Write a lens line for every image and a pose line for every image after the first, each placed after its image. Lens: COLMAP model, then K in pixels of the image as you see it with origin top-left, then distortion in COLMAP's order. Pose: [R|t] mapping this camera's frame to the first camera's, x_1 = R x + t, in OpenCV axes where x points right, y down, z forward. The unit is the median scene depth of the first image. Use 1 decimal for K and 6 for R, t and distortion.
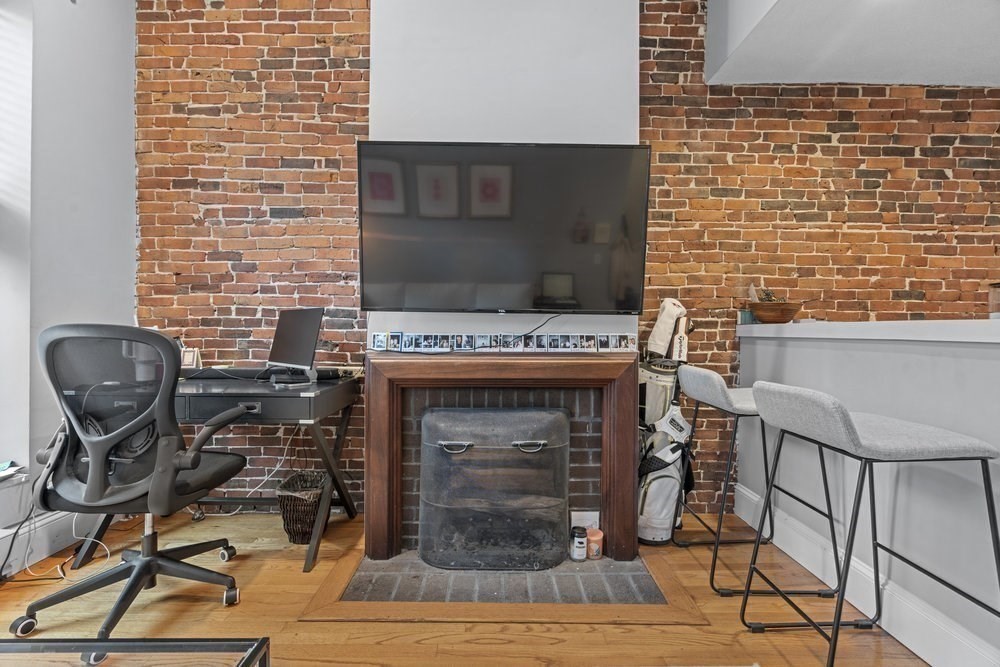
lens RADIAL K [[452.6, 0, 502.2], [0, 452.6, 331.1], [0, 0, 1]] dist [-0.004291, 0.000244]
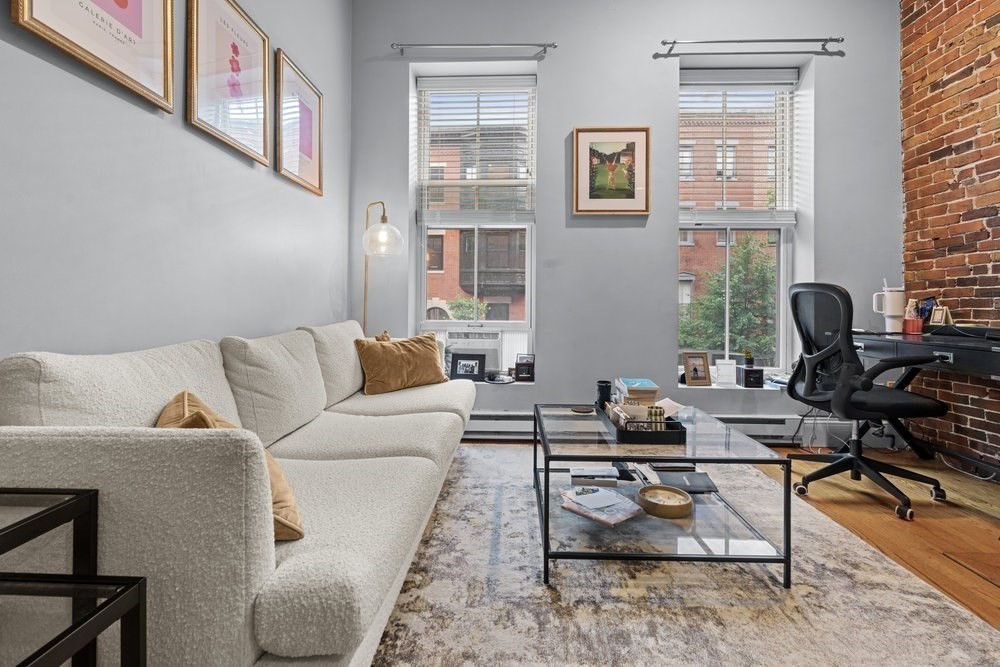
lens RADIAL K [[461.6, 0, 500.6], [0, 461.6, 310.7], [0, 0, 1]] dist [-0.004038, 0.000149]
pose [[-0.033863, 0.005802, -0.999410, 0.426126], [-0.006366, 0.999962, 0.006021, 0.046404], [0.999406, 0.006566, -0.033825, -0.004101]]
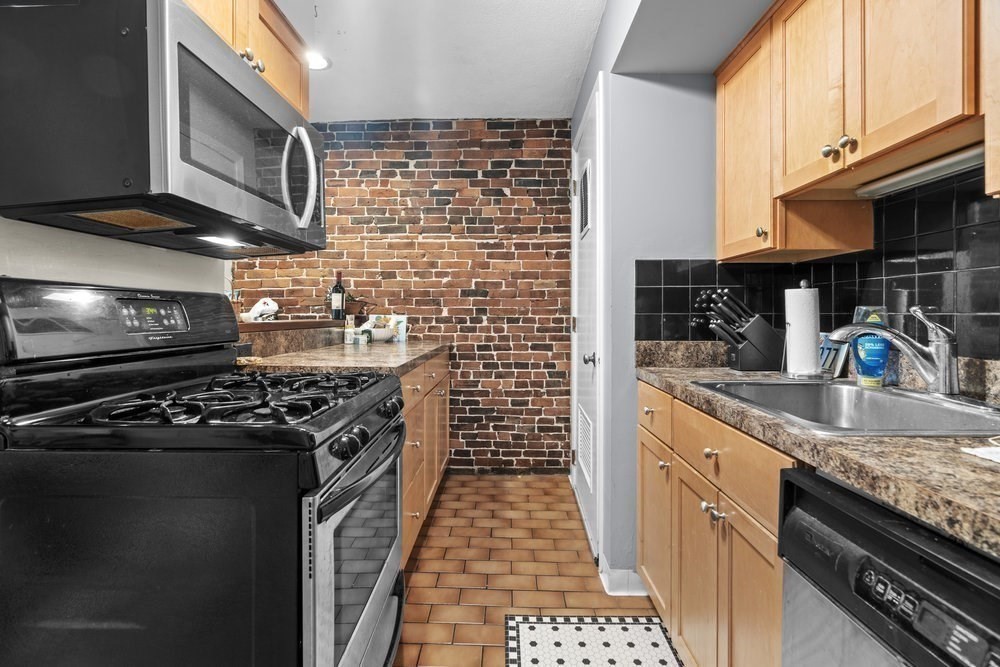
lens RADIAL K [[461.6, 0, 500.6], [0, 461.6, 310.7], [0, 0, 1]] dist [-0.004038, 0.000149]
pose [[0.999484, -0.008403, -0.030992, 1.027002], [0.008183, 0.999940, -0.007228, -0.024046], [0.031051, 0.006970, 0.999493, -0.230878]]
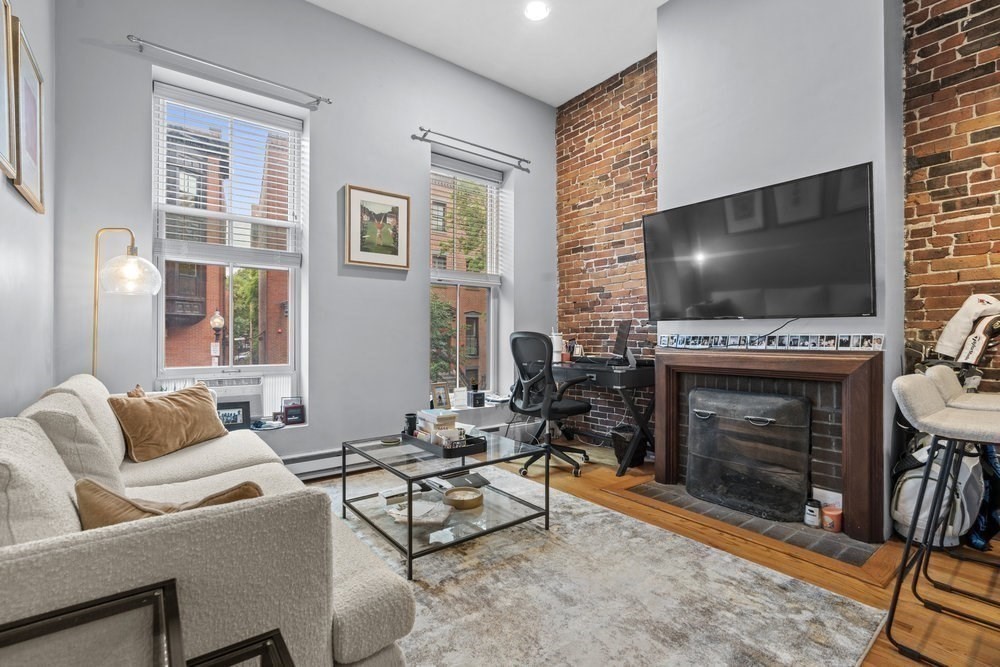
lens RADIAL K [[450.3, 0, 504.1], [0, 450.3, 348.7], [0, 0, 1]] dist [-0.005230, -0.000222]
pose [[0.615620, 0.015463, -0.787891, 0.489306], [0.001930, 0.999775, 0.021129, 0.014170], [0.788041, -0.014528, 0.615452, -0.286984]]
